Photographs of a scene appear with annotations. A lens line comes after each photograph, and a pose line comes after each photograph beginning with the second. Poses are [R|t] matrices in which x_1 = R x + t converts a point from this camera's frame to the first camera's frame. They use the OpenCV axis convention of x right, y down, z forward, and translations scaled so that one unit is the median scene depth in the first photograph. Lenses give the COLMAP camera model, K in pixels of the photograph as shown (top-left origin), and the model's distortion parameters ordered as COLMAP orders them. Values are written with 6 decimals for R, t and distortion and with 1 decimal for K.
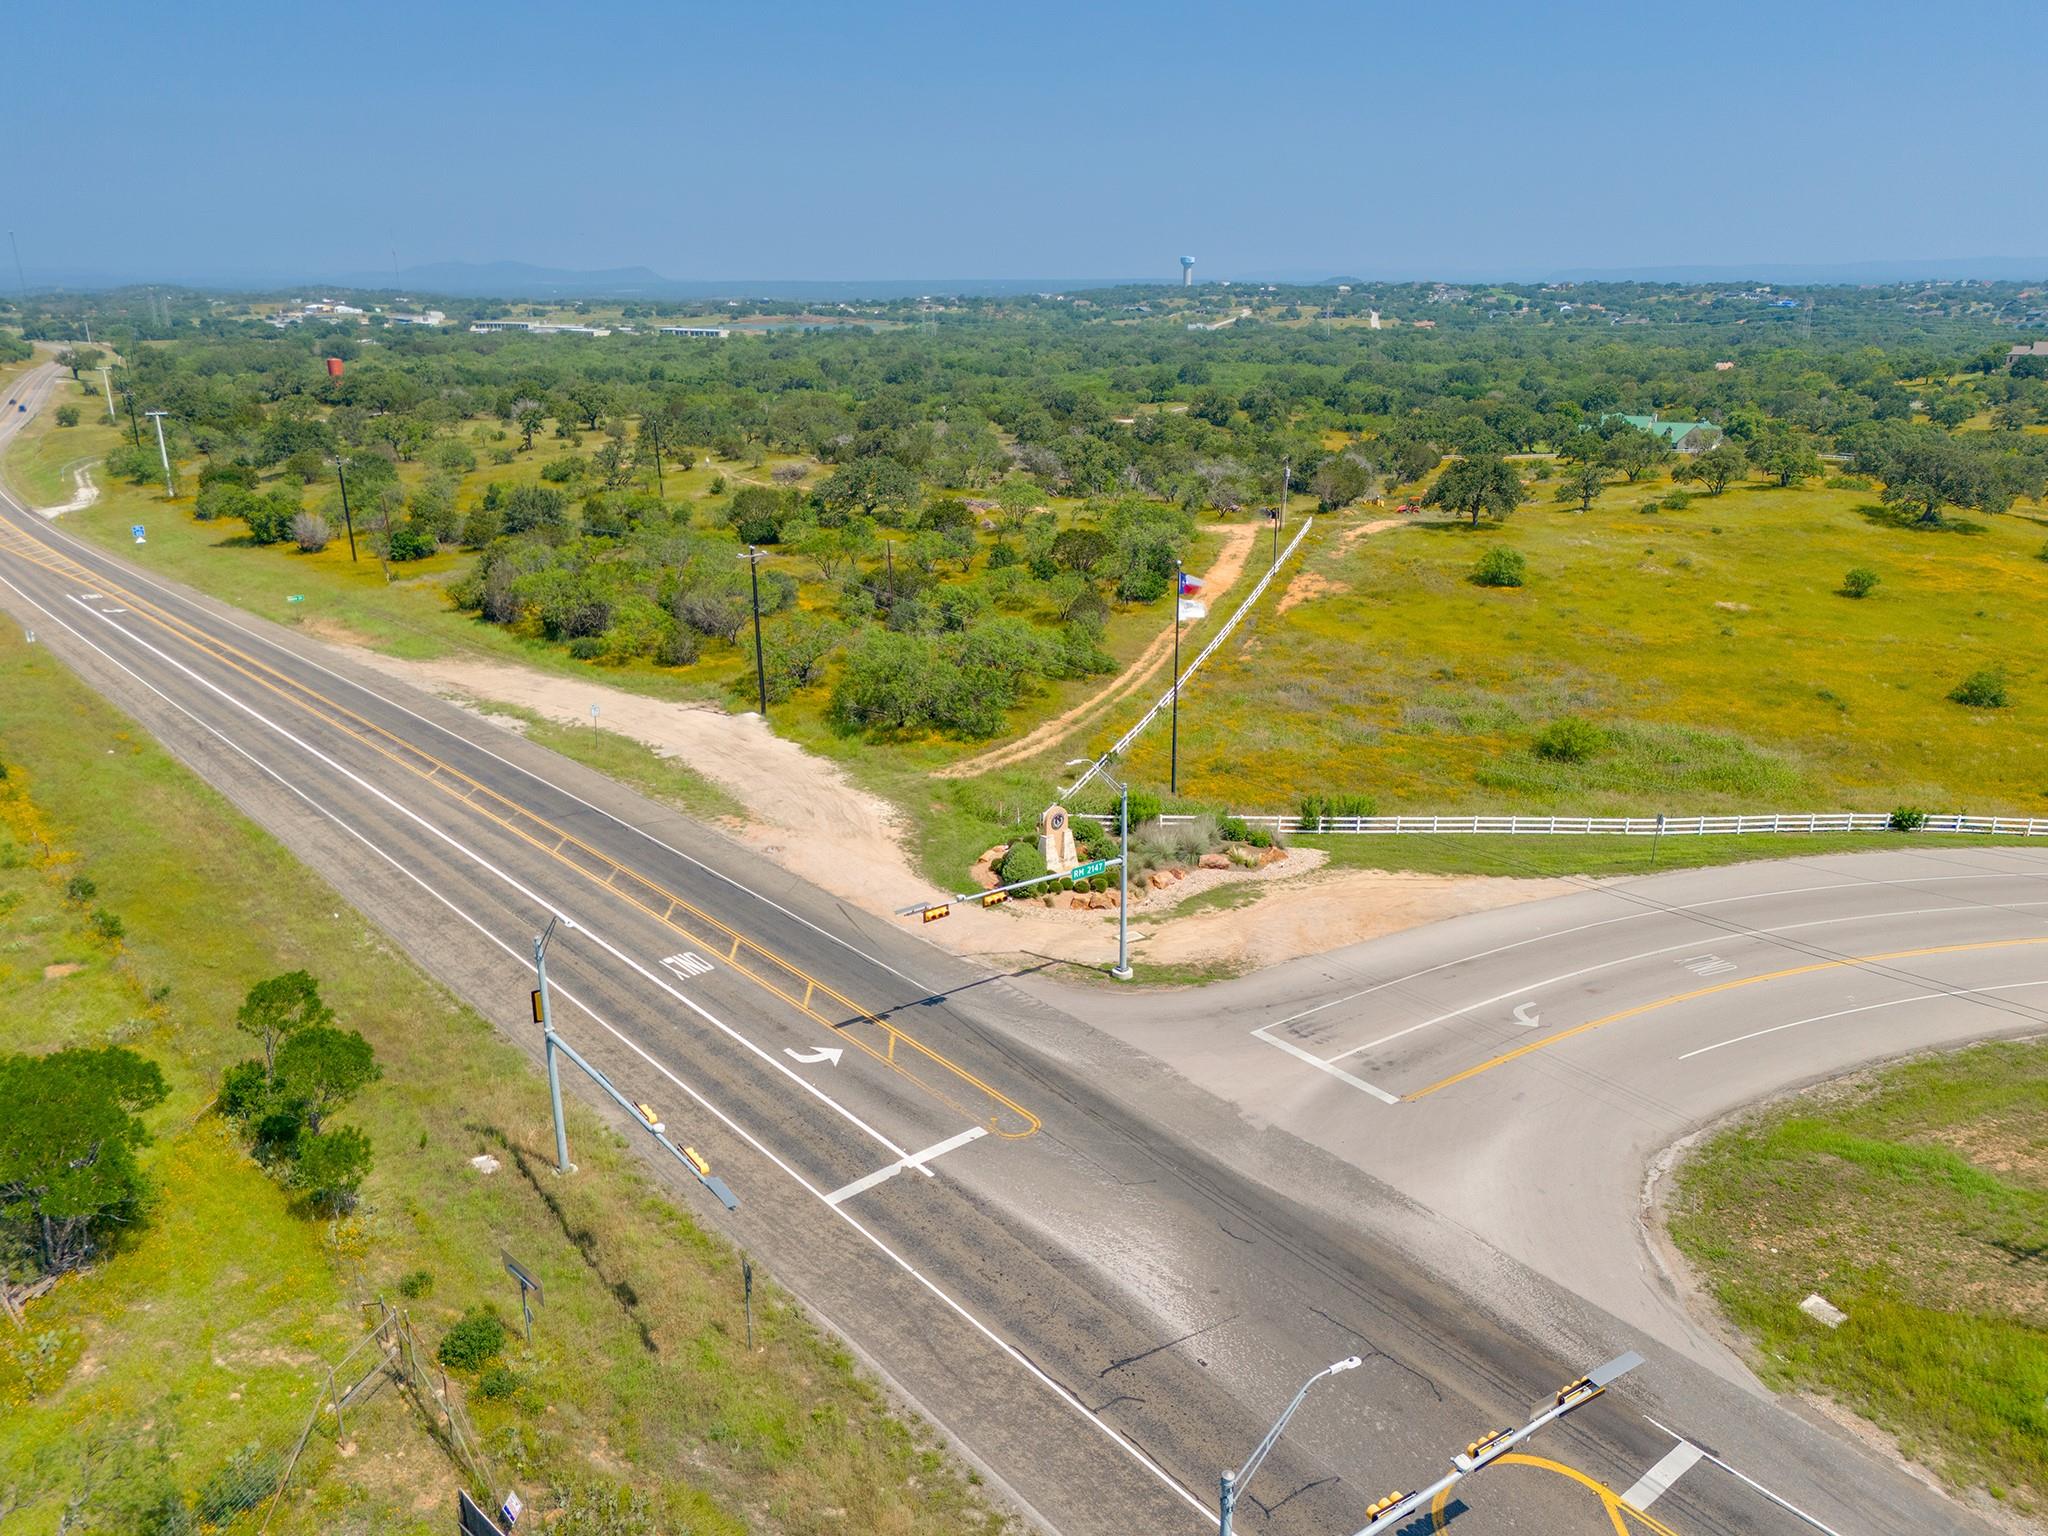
lens RADIAL K [[1501.4, 0, 1024.0], [0, 1501.4, 768.0], [0, 0, 1]] dist [0.084010, -0.092181]
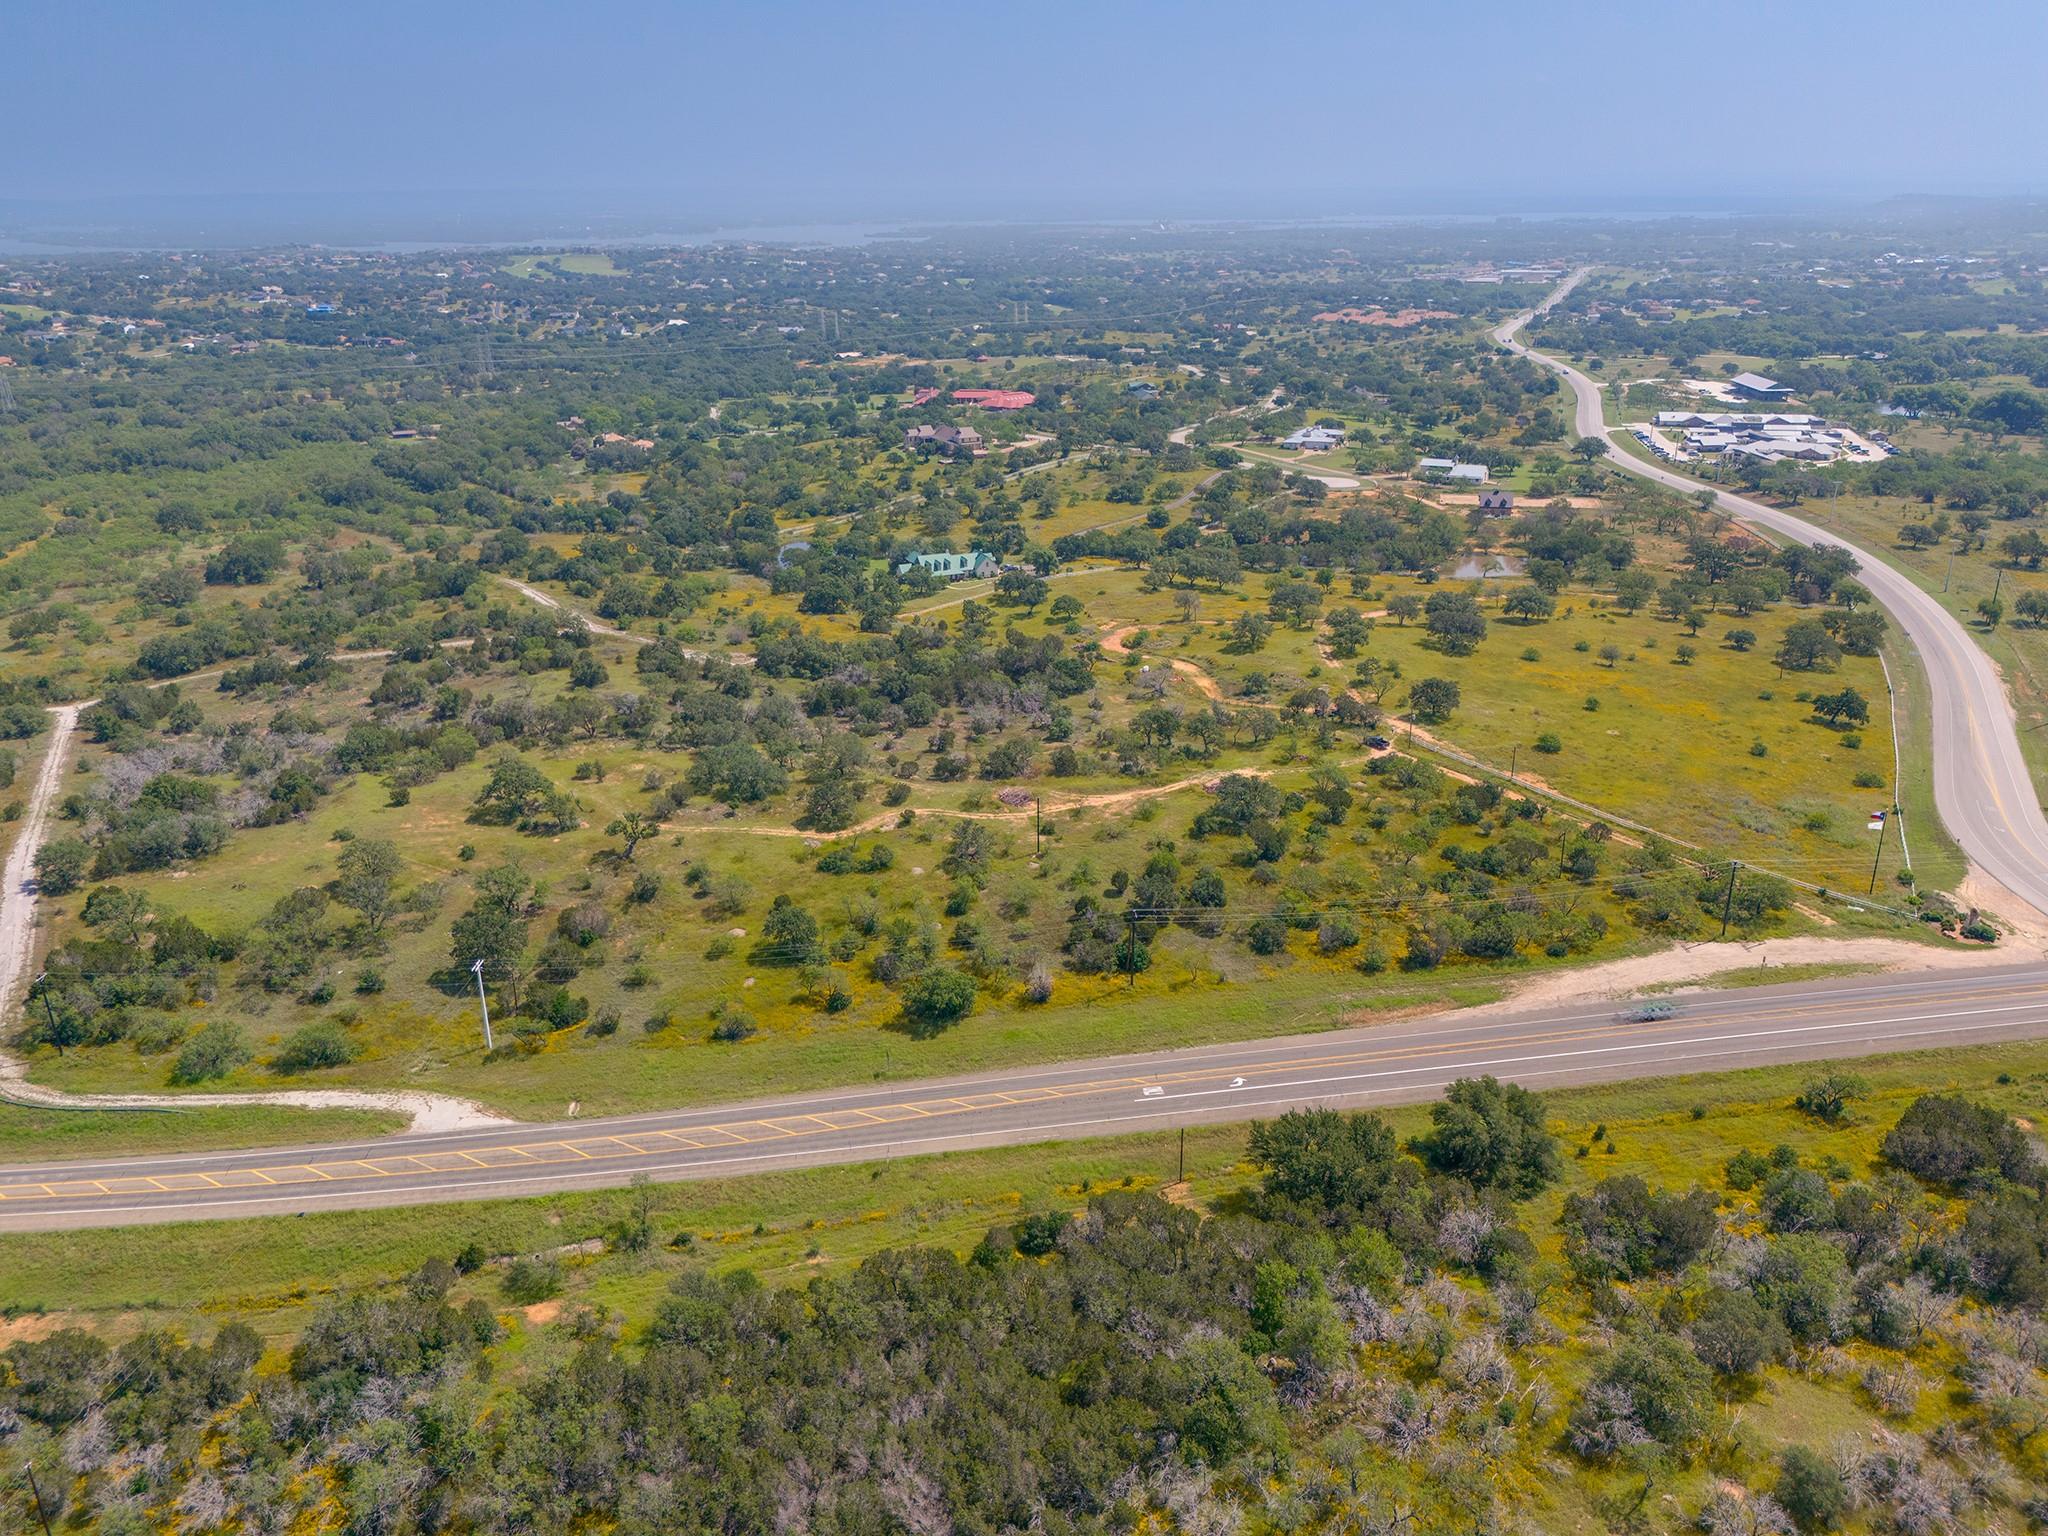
lens RADIAL K [[1501.4, 0, 1024.0], [0, 1501.4, 768.0], [0, 0, 1]] dist [0.084010, -0.092181]
pose [[0.532134, -0.303229, 0.790497, -2.665521], [0.269158, 0.945816, 0.181621, -1.040551], [-0.802738, 0.116122, 0.584917, 0.629636]]
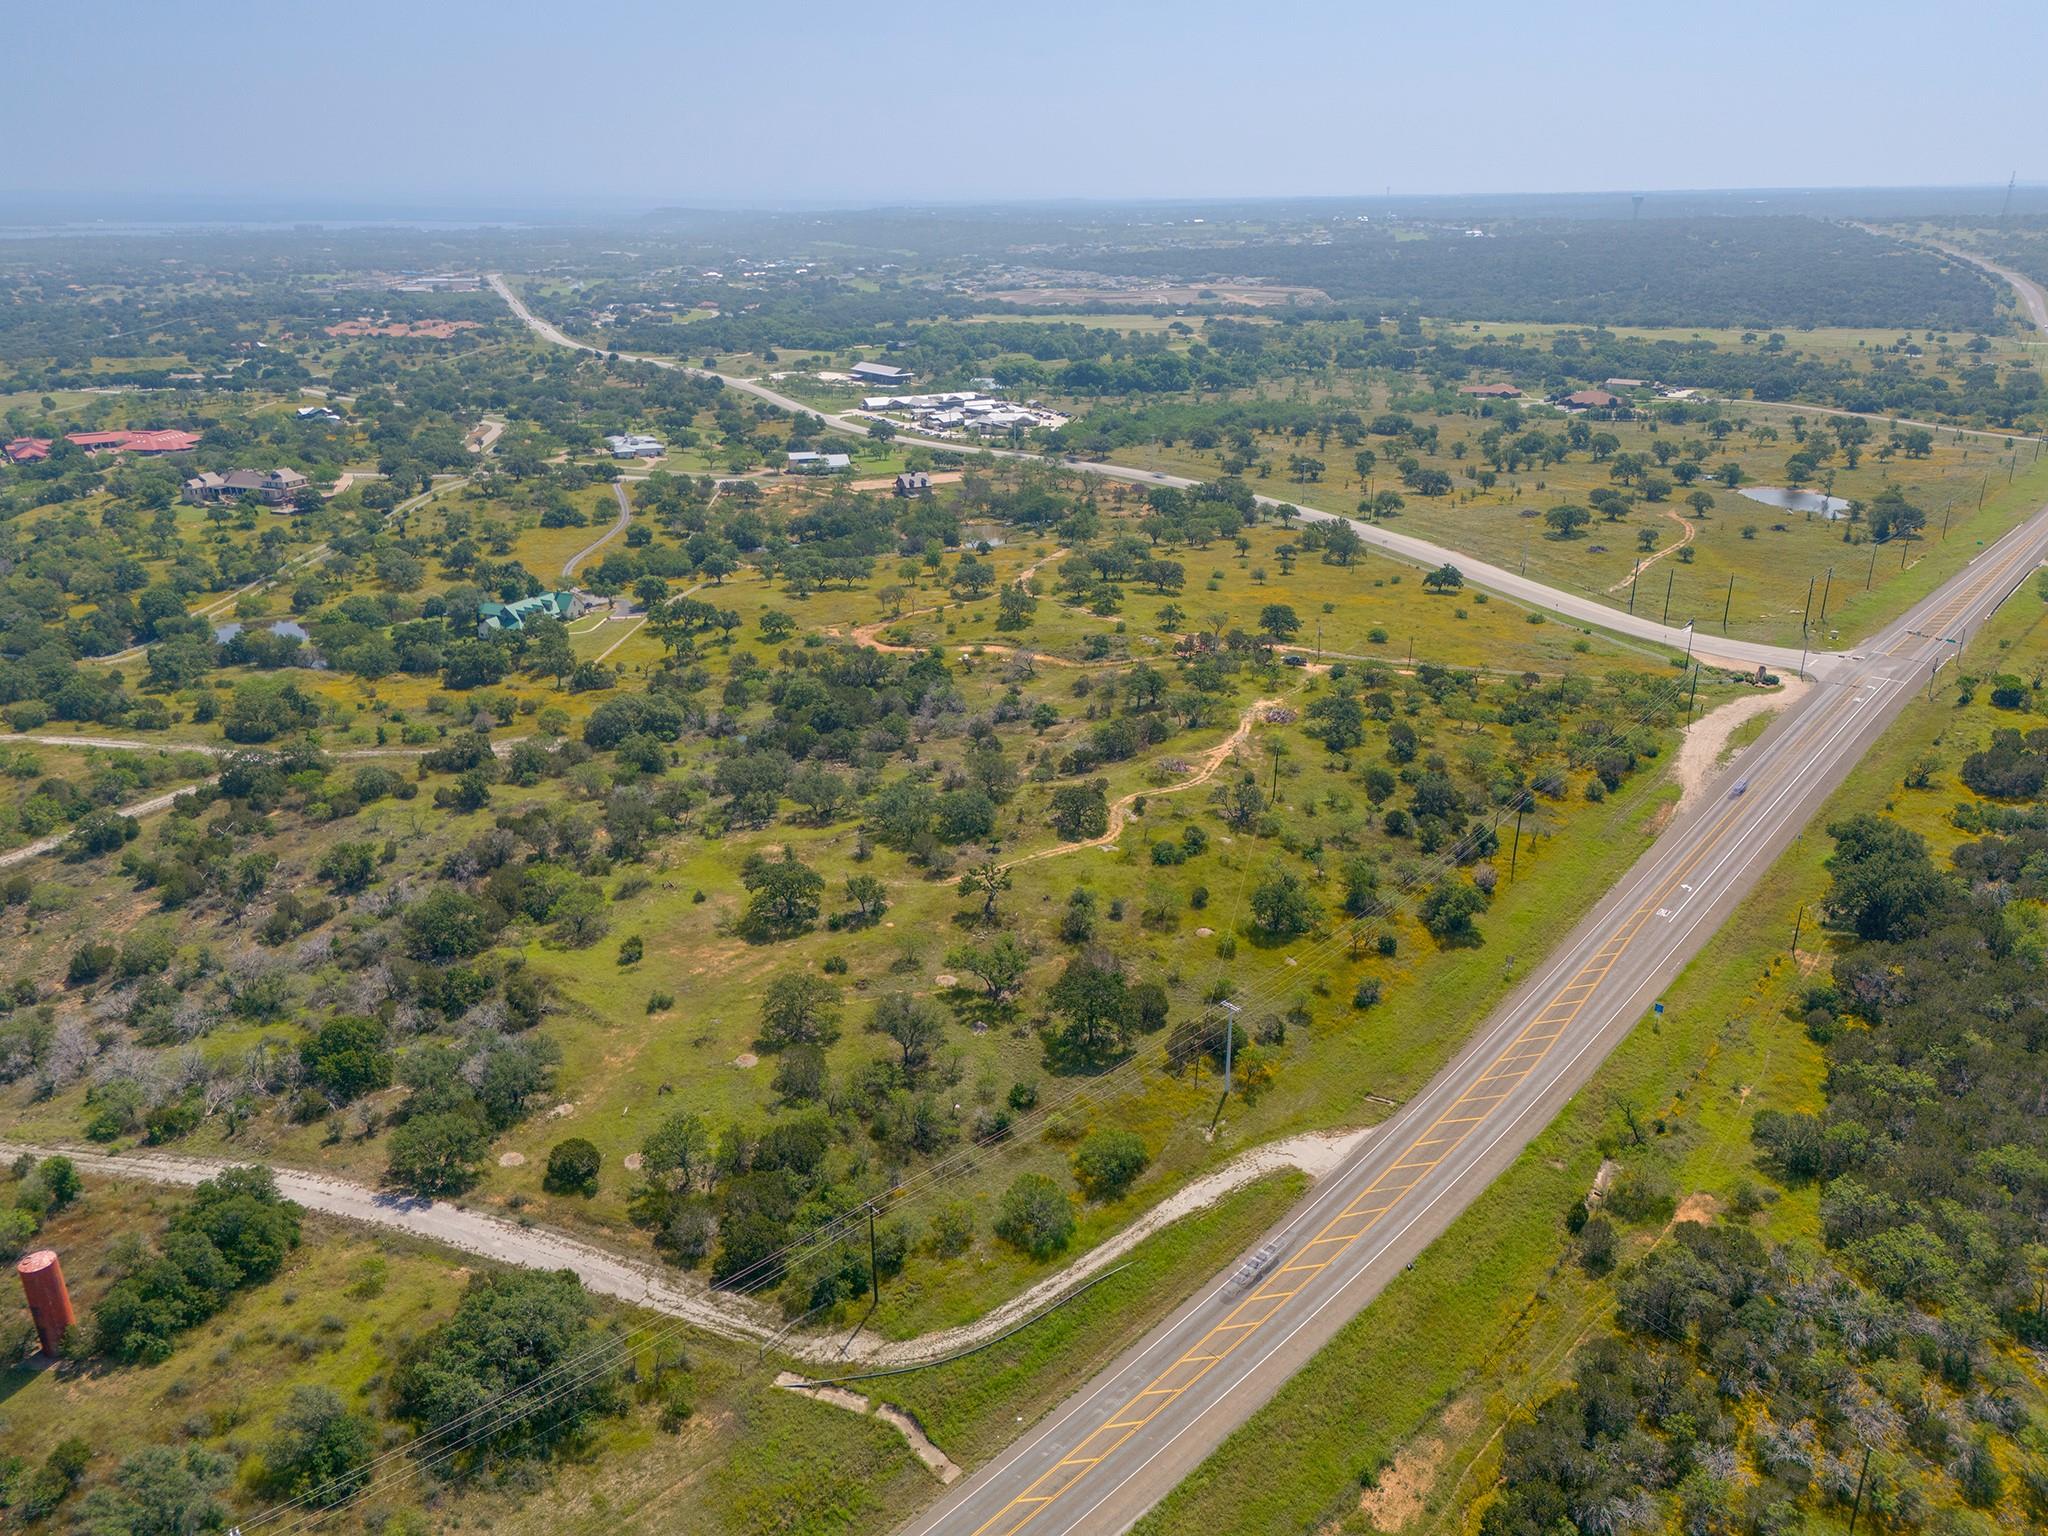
lens RADIAL K [[1501.4, 0, 1024.0], [0, 1501.4, 768.0], [0, 0, 1]] dist [0.084010, -0.092181]
pose [[-0.180149, -0.346606, 0.920549, -3.171033], [0.306379, 0.869533, 0.387355, -1.752524], [-0.934708, 0.351818, -0.050453, 2.816262]]
